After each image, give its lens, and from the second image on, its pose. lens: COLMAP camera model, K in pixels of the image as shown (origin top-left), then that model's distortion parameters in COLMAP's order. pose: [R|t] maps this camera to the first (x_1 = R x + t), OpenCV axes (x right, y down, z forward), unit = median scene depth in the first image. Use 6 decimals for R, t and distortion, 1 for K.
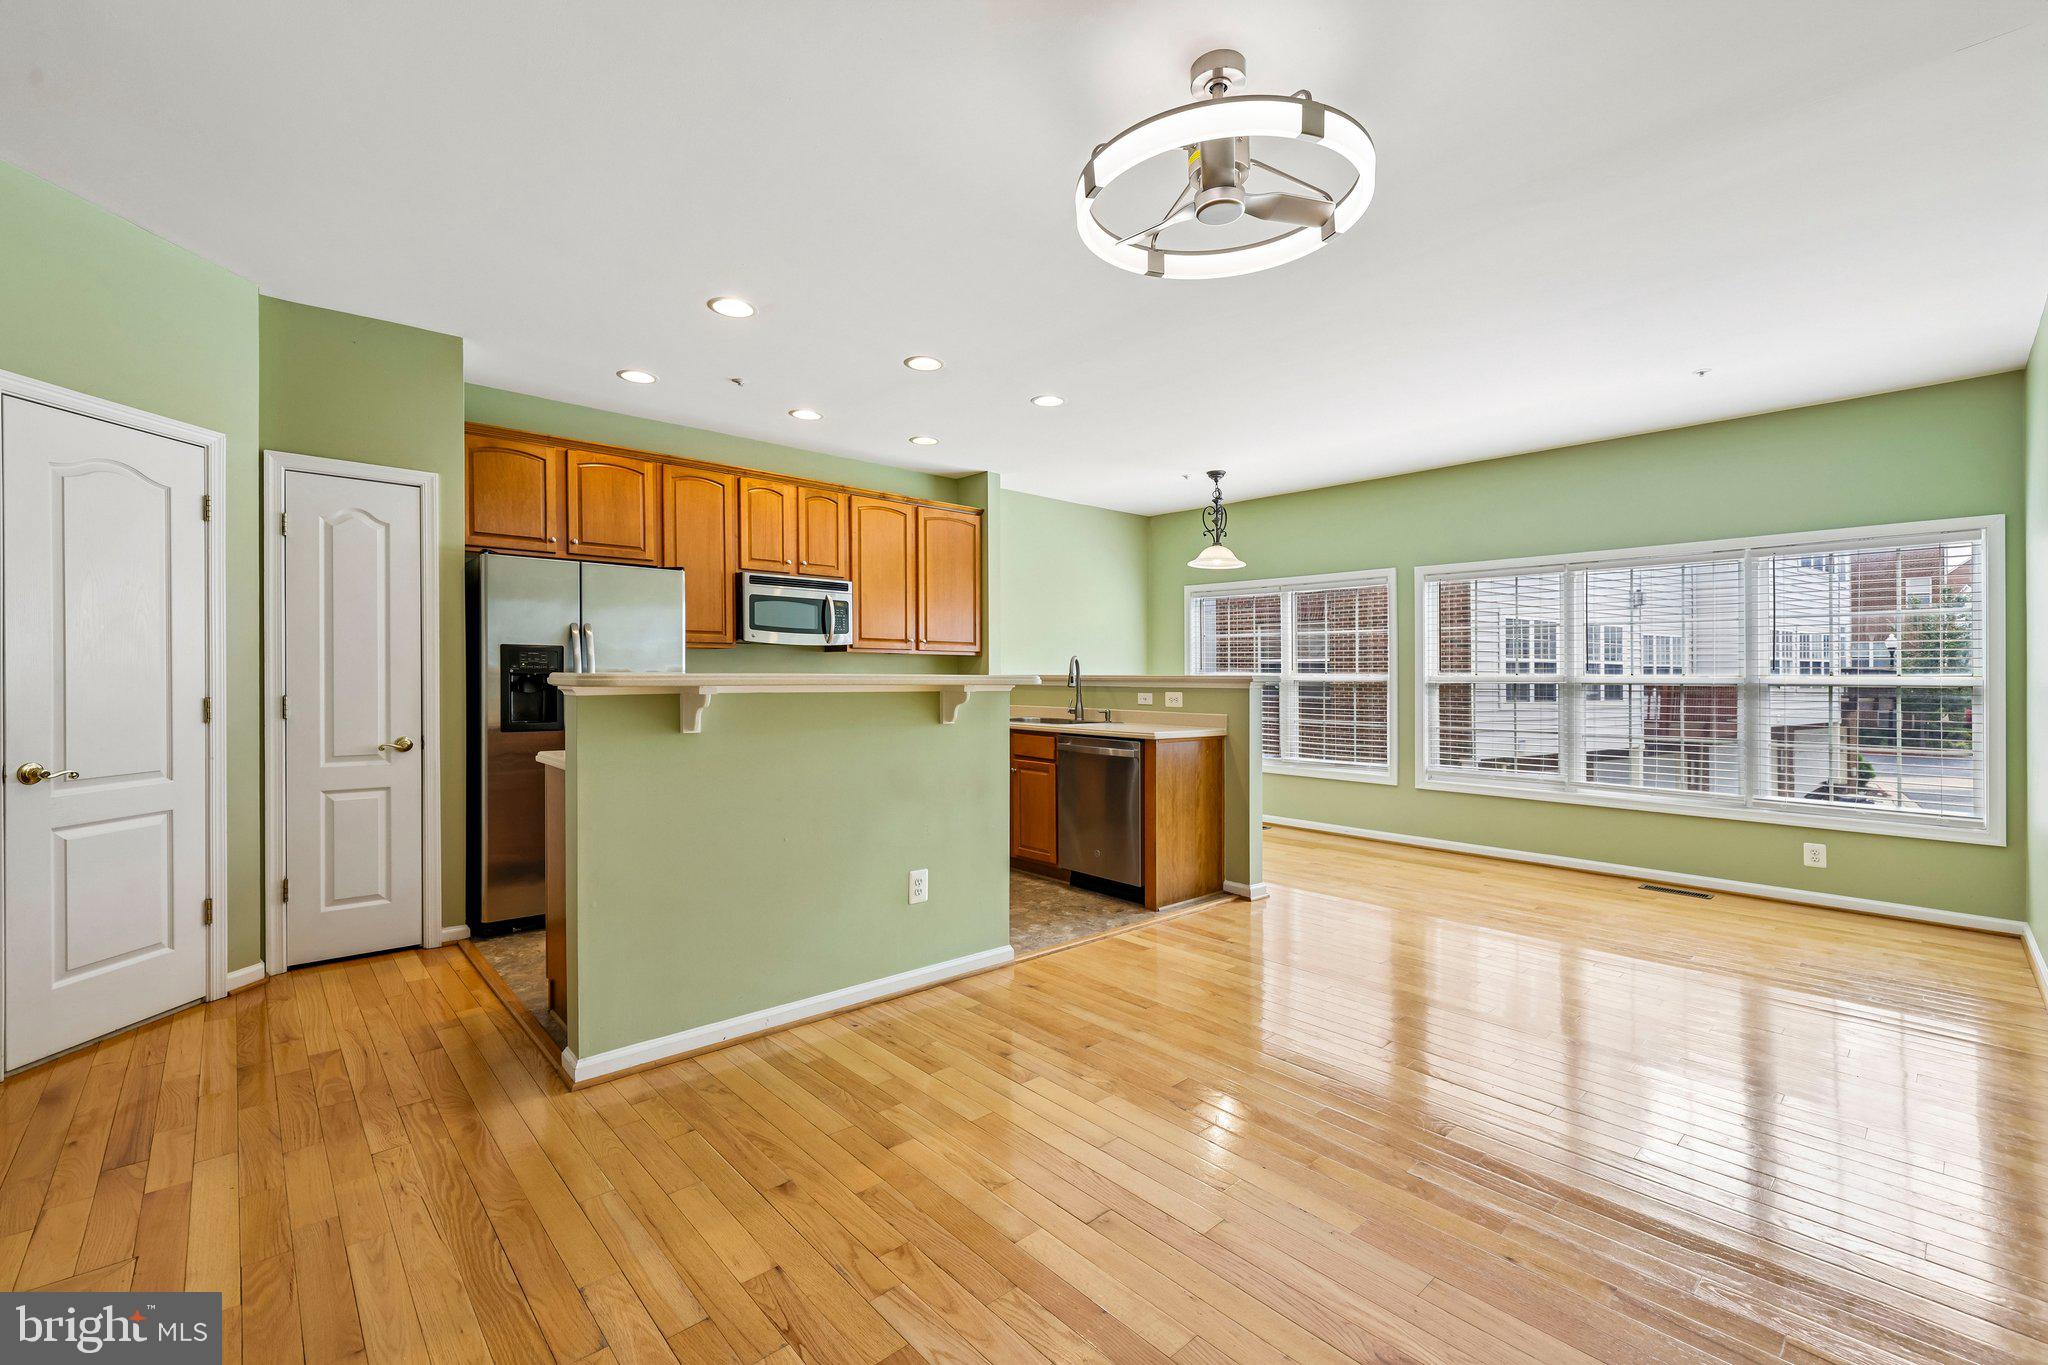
lens RADIAL K [[866.0, 0, 1015.6], [0, 866.0, 682.5], [0, 0, 1]] dist [-0.003113, 0.001462]
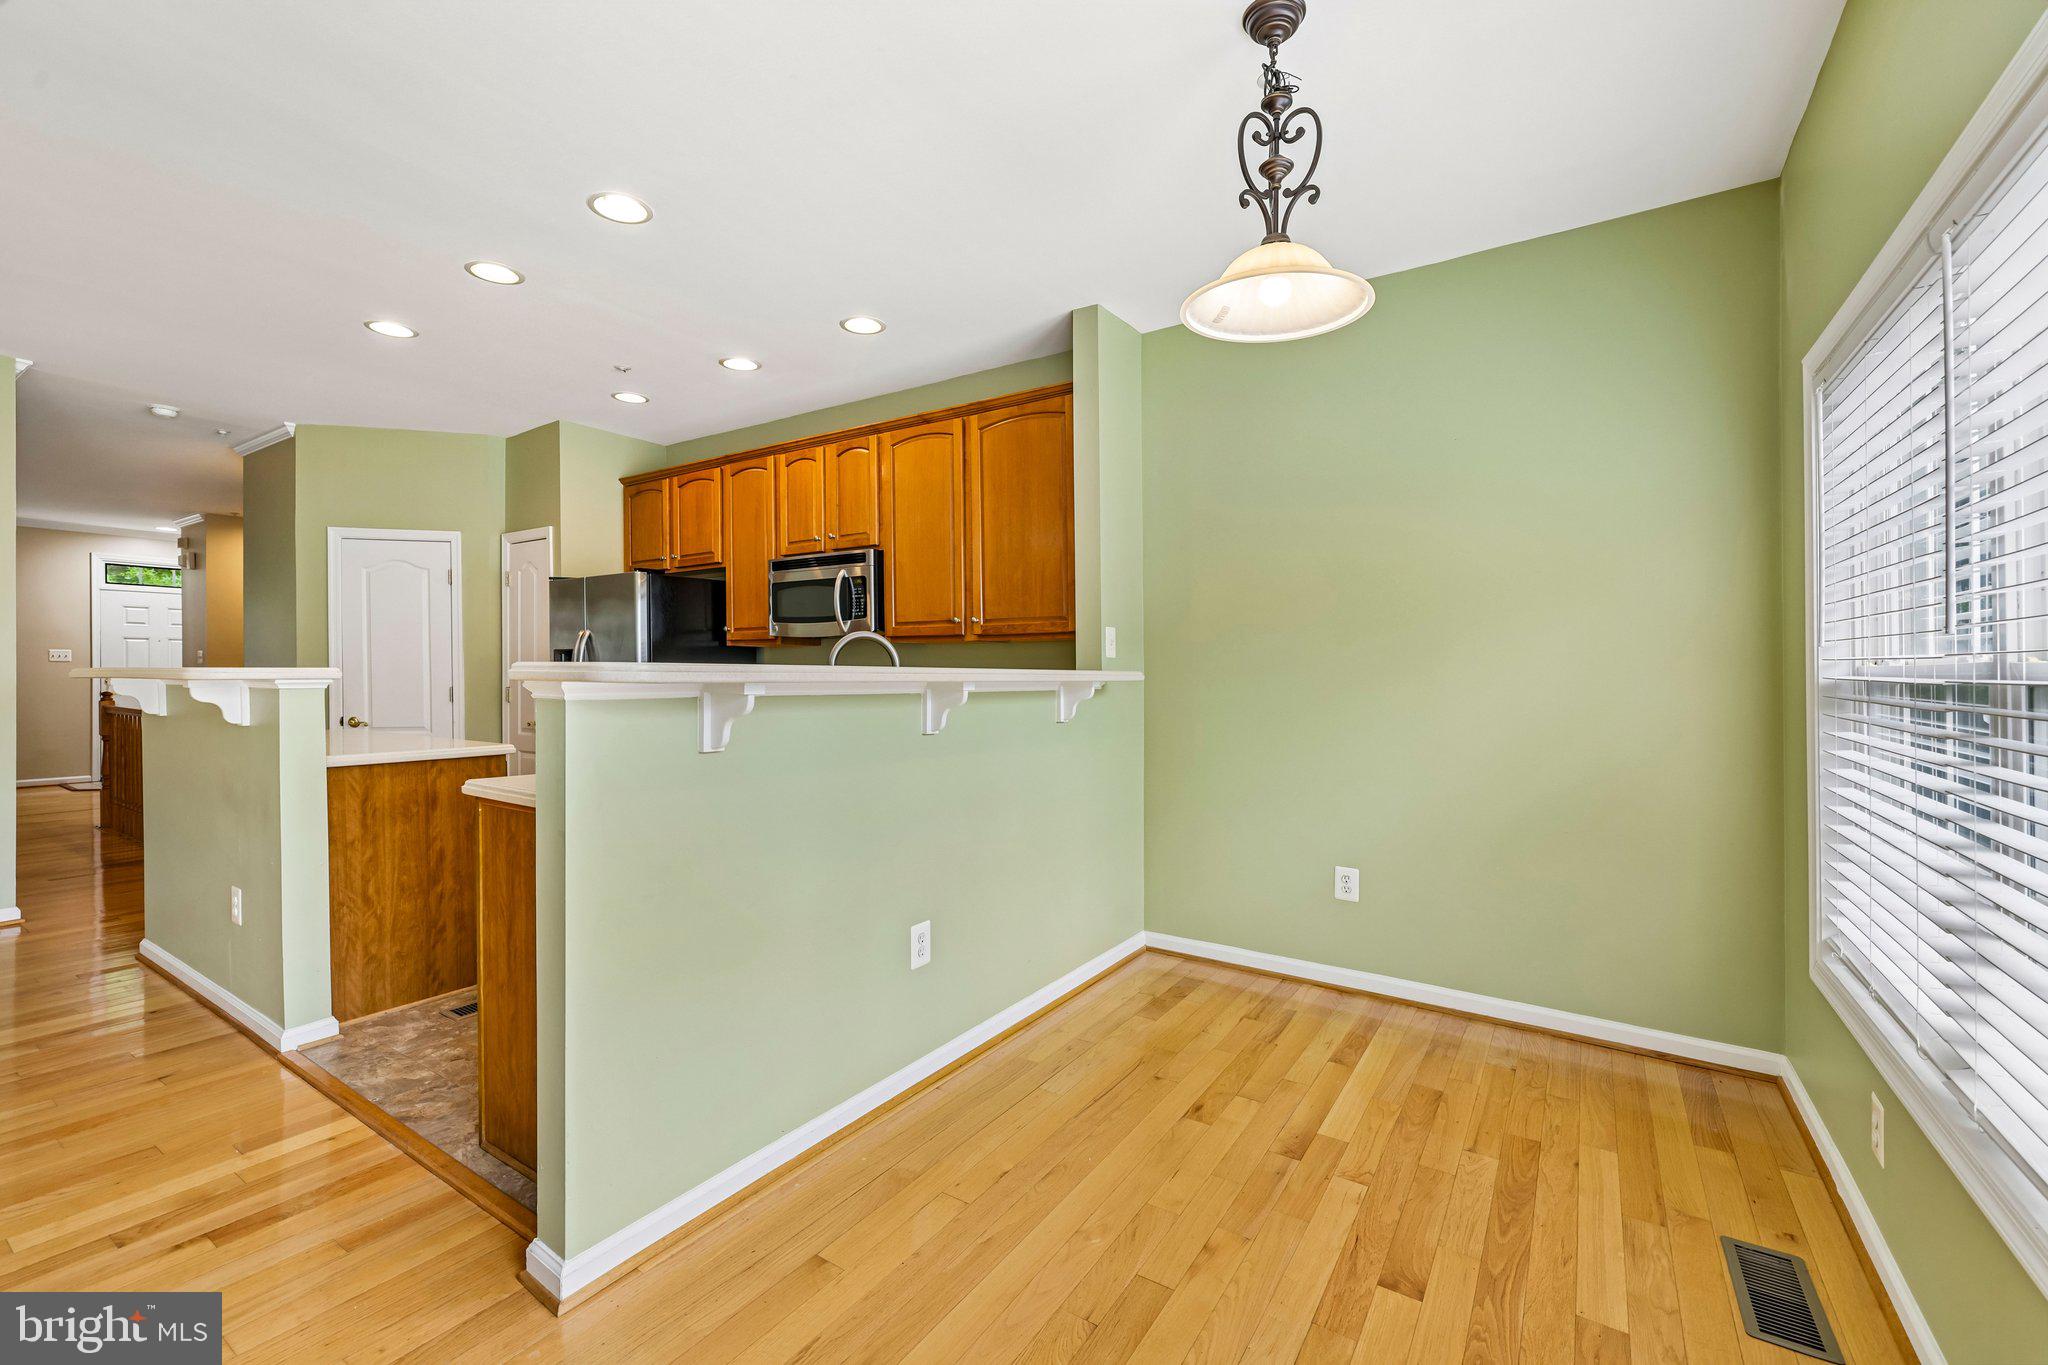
lens RADIAL K [[866.0, 0, 1017.1], [0, 866.0, 671.1], [0, 0, 1]] dist [-0.003113, 0.001462]
pose [[0.246024, -0.000522, -0.969264, 0.718048], [-0.005178, 0.999985, -0.001853, -0.010355], [0.969250, 0.005475, 0.246017, 1.165832]]
